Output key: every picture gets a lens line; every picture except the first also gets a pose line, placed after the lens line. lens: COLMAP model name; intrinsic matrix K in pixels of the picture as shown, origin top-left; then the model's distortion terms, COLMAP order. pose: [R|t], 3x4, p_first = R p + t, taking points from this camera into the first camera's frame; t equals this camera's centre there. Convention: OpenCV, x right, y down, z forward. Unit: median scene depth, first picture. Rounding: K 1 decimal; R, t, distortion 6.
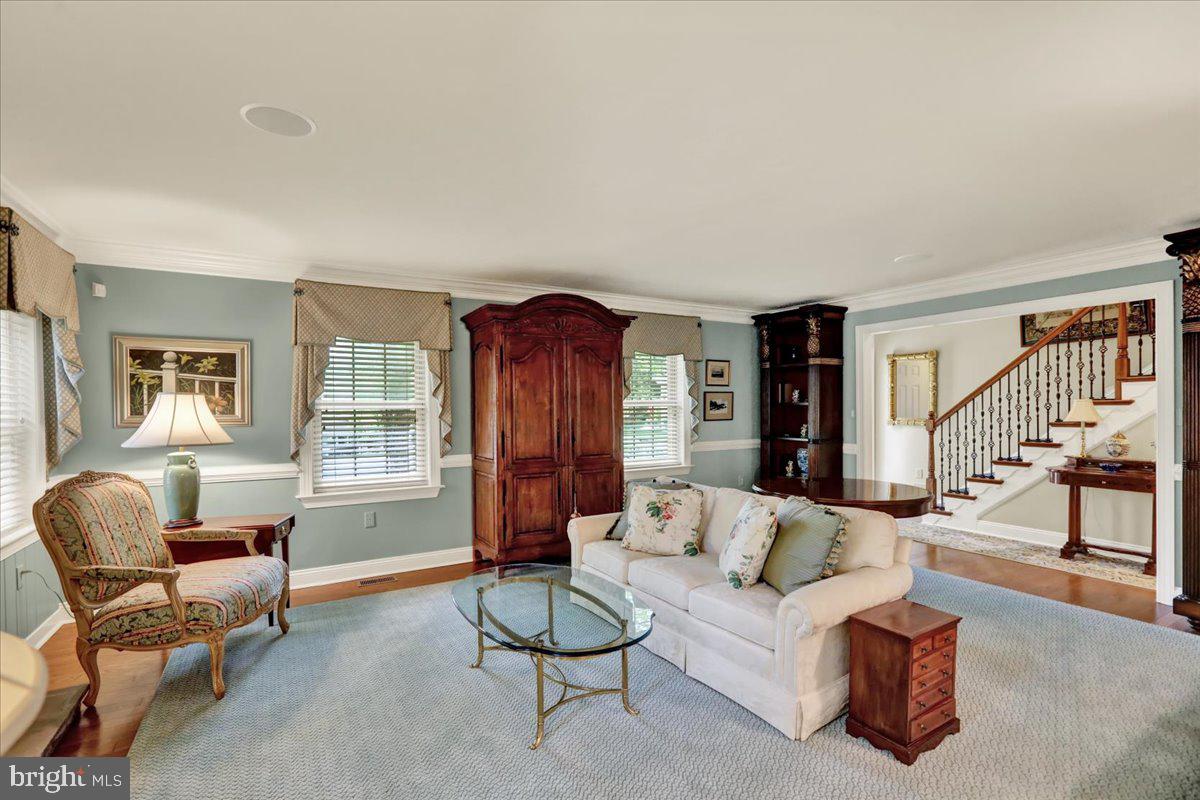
lens RADIAL K [[559.6, 0, 605.2], [0, 559.6, 406.2], [0, 0, 1]] dist [0.005841, 0.000507]
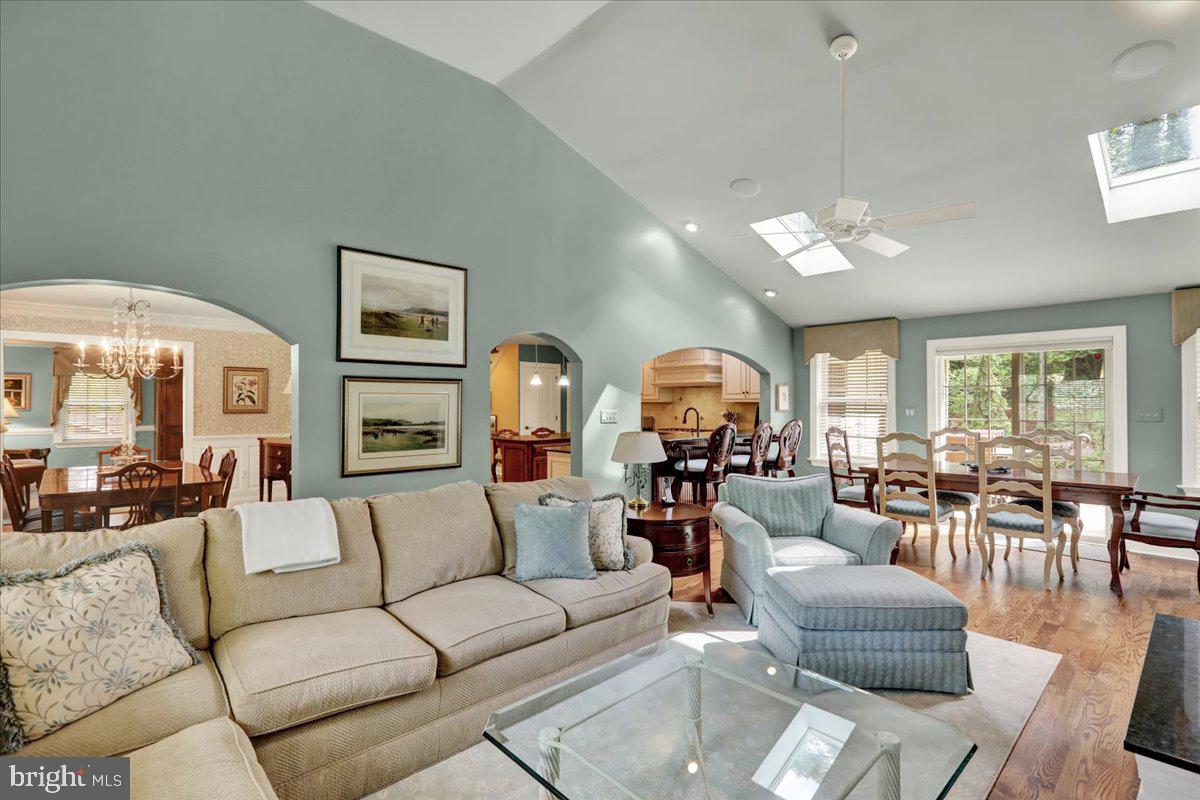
lens RADIAL K [[559.6, 0, 598.1], [0, 559.6, 393.5], [0, 0, 1]] dist [0.005841, 0.000507]
pose [[0.976655, 0.008094, 0.214659, 1.183703], [-0.005765, 0.999918, -0.011473, -0.024341], [-0.214735, 0.009968, 0.976622, -1.810173]]
